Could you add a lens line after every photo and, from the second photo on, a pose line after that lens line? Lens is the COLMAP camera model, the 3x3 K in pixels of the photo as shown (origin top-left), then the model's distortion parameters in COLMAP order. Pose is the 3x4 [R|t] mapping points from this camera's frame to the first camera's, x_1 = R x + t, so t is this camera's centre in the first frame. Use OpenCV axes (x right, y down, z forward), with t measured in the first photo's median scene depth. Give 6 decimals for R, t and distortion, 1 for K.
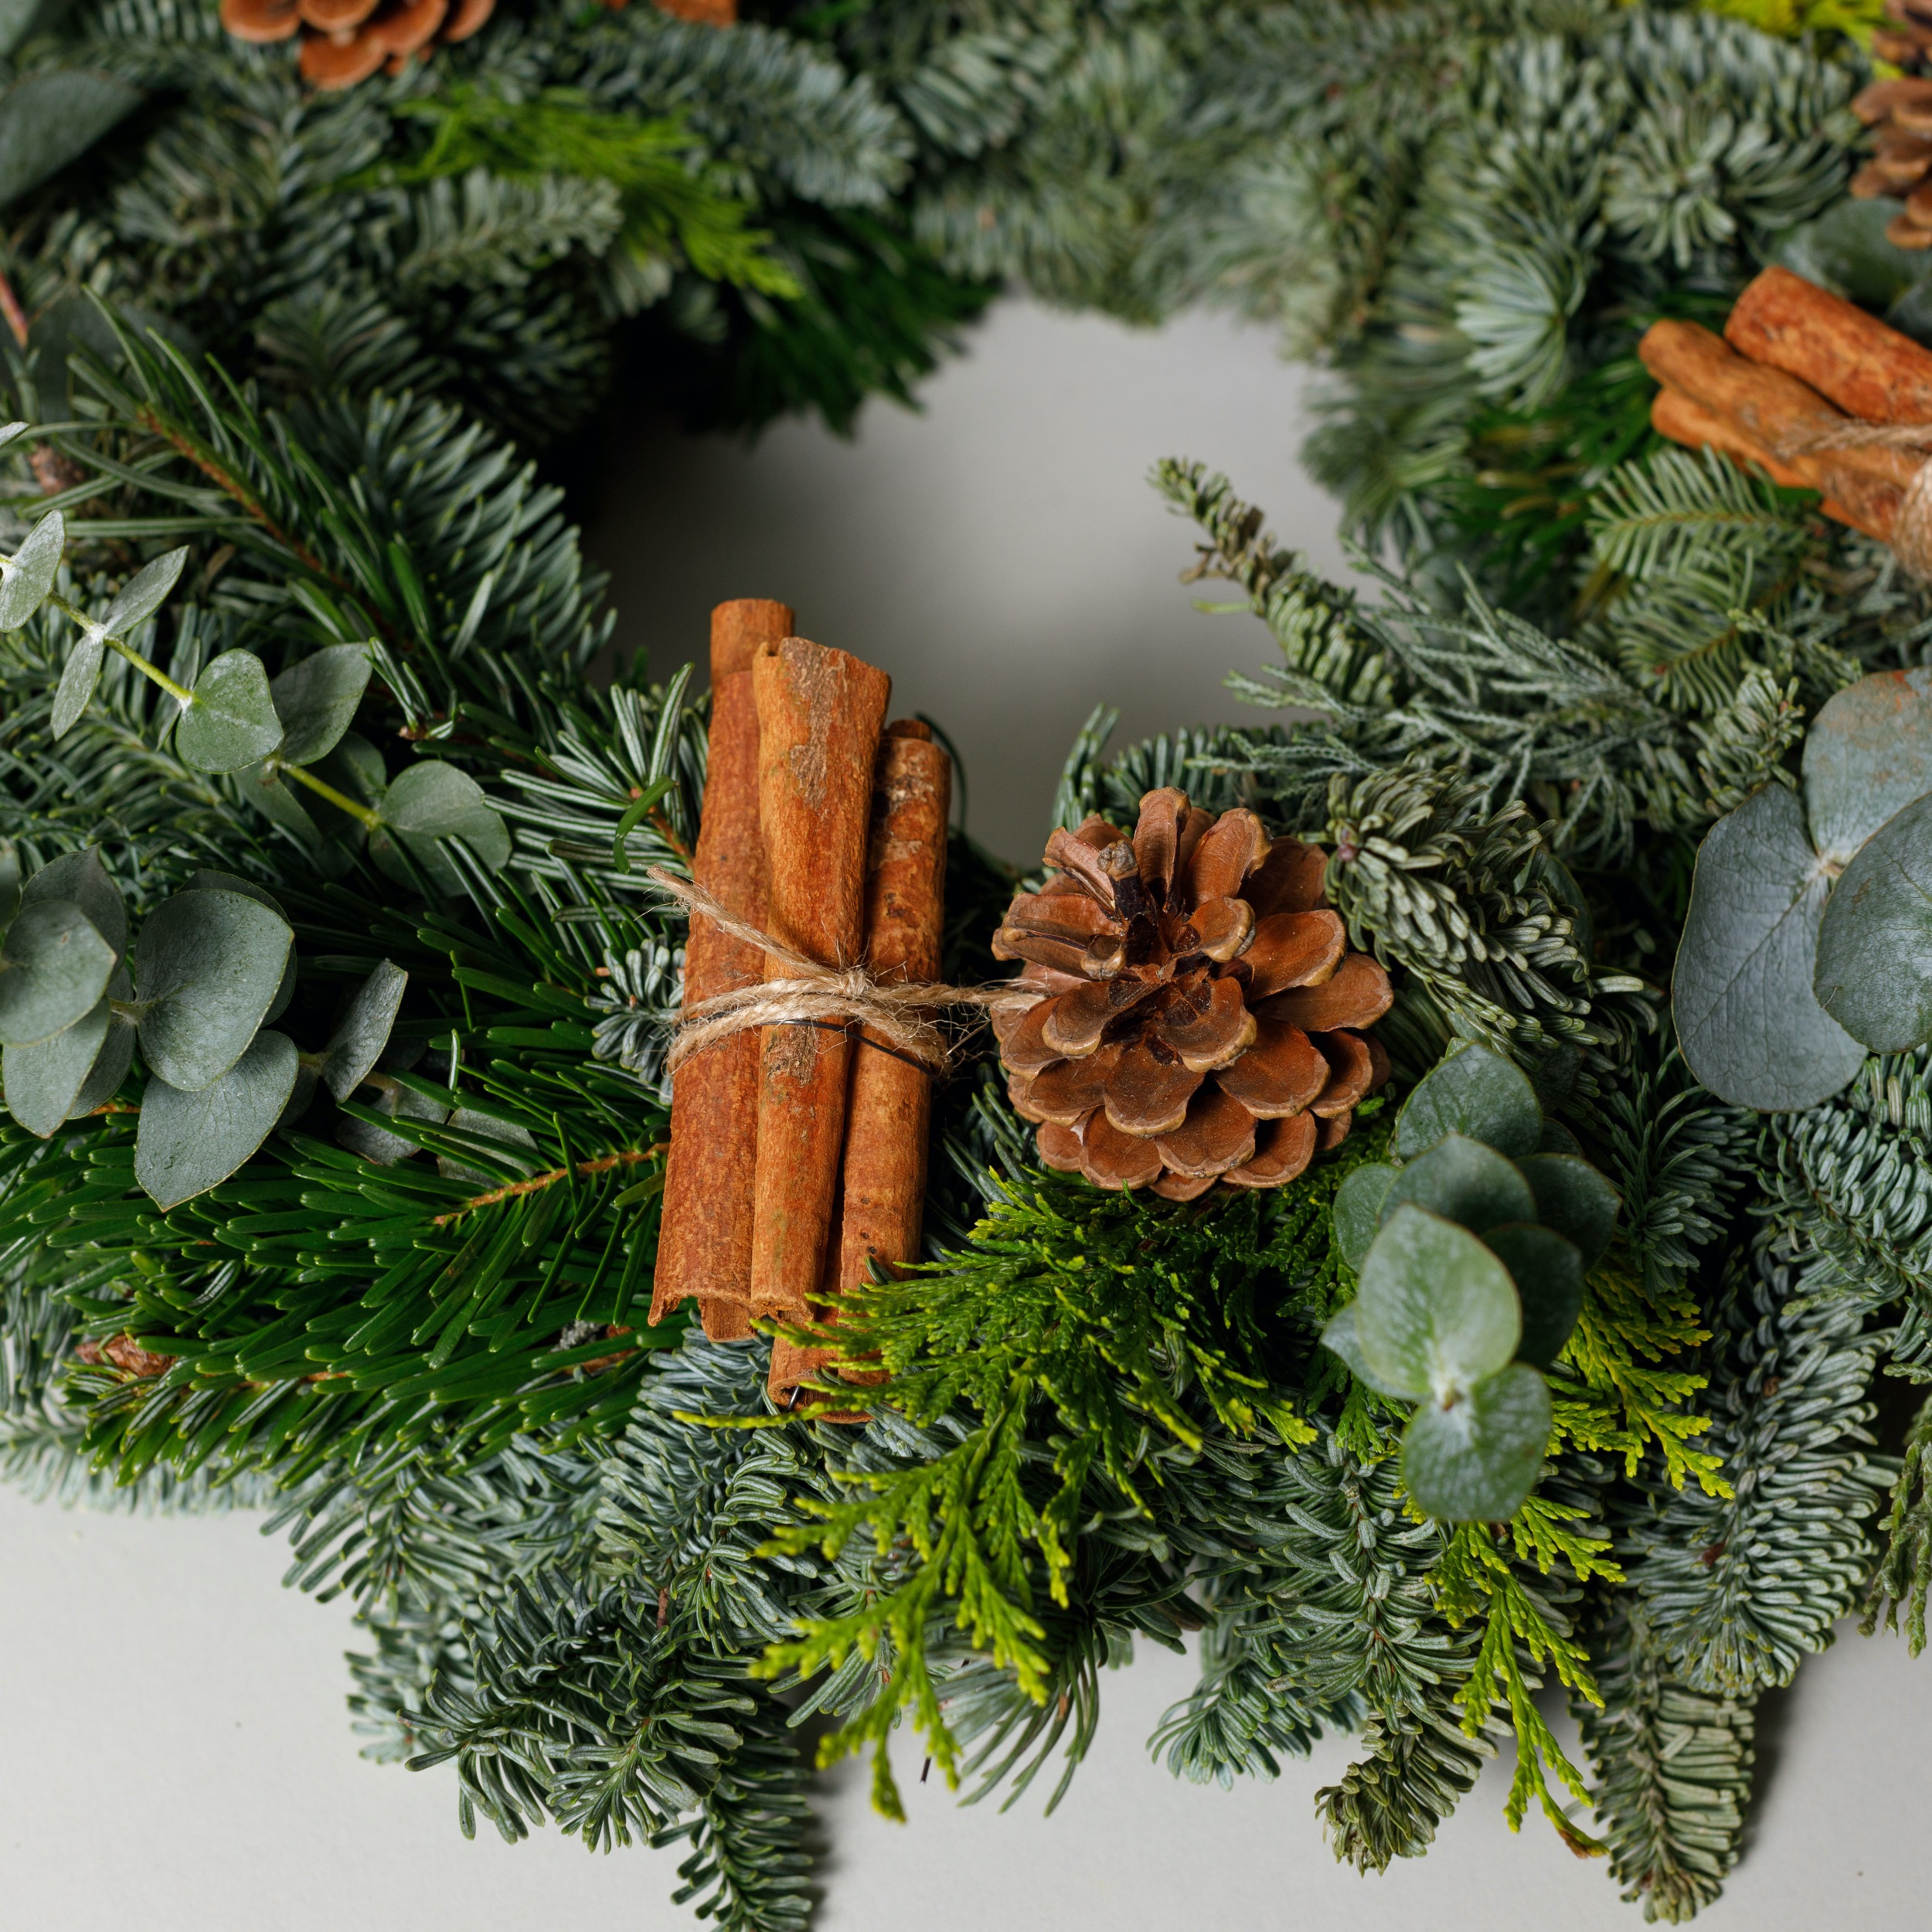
lens RADIAL K [[4422.2, 0, 966.0], [0, 4422.2, 966.0], [0, 0, 1]] dist [-0.044654, -0.077732]
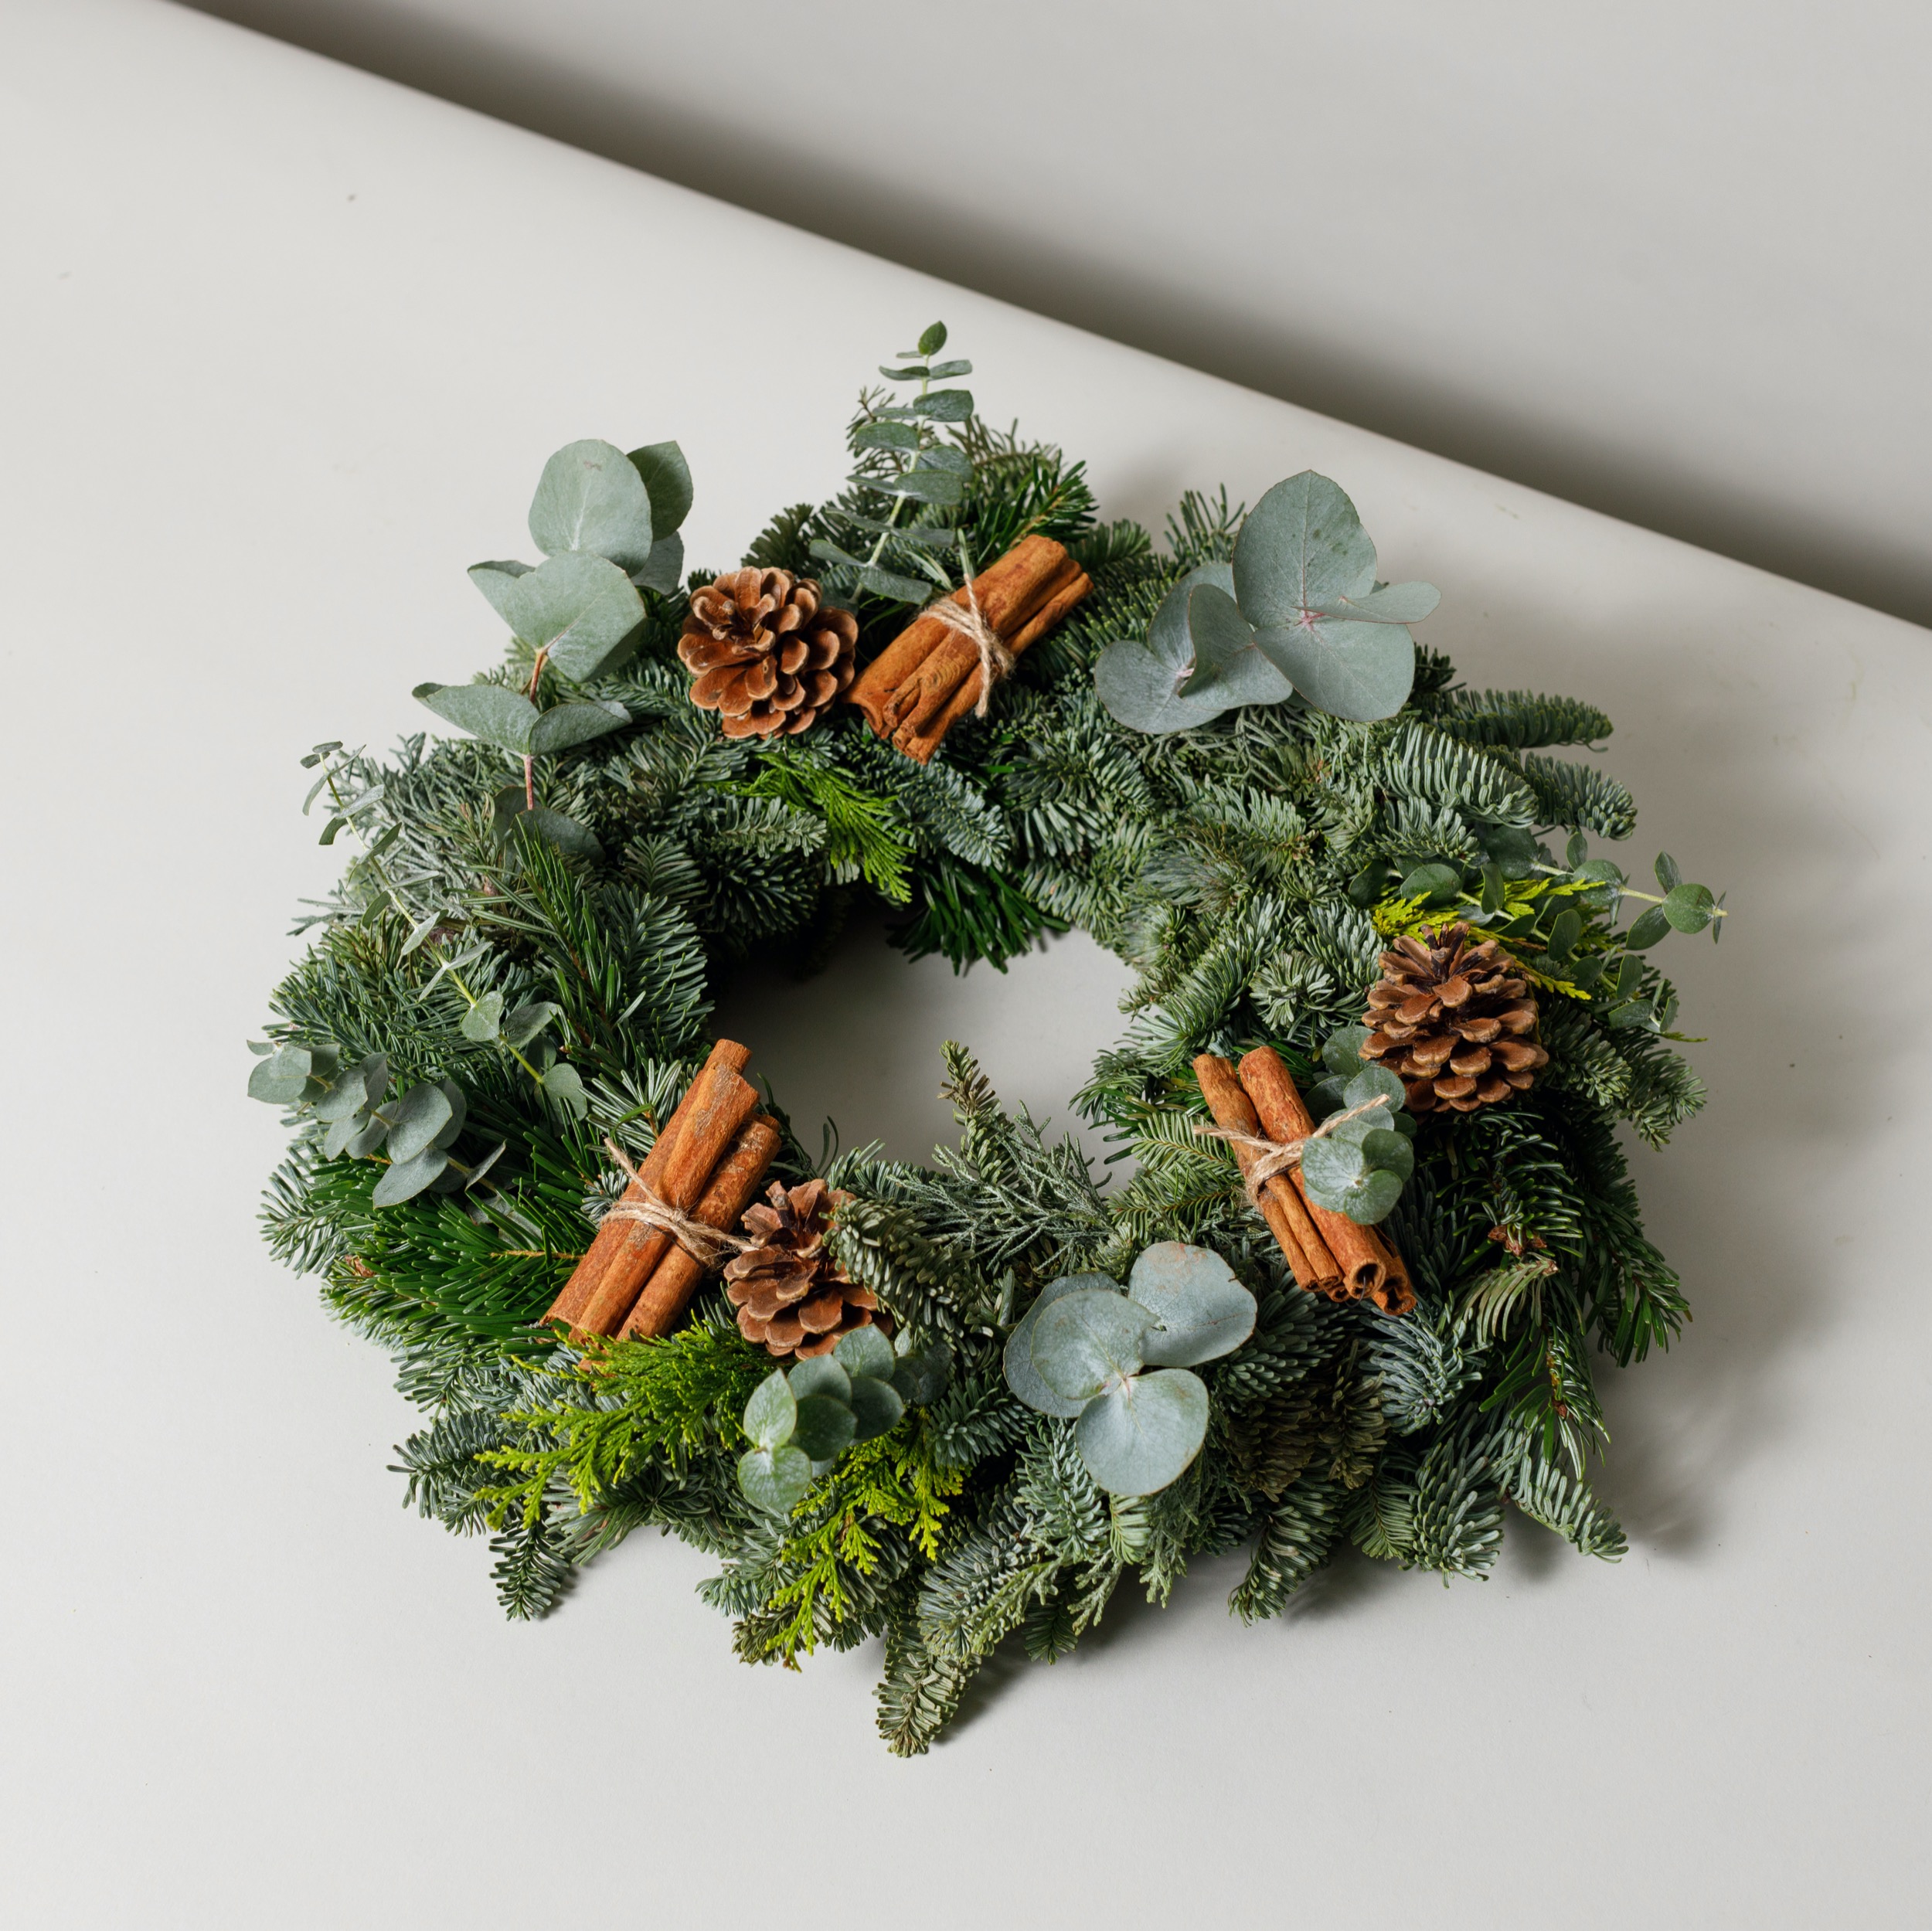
lens RADIAL K [[4422.0, 0, 966.0], [0, 4422.0, 965.5], [0, 0, 1]] dist [-0.044654, -0.077732]
pose [[0.902177, 0.316321, -0.293289, 0.712208], [-0.332066, 0.943247, -0.004137, -0.152620], [0.275335, 0.101124, 0.956015, -1.113954]]
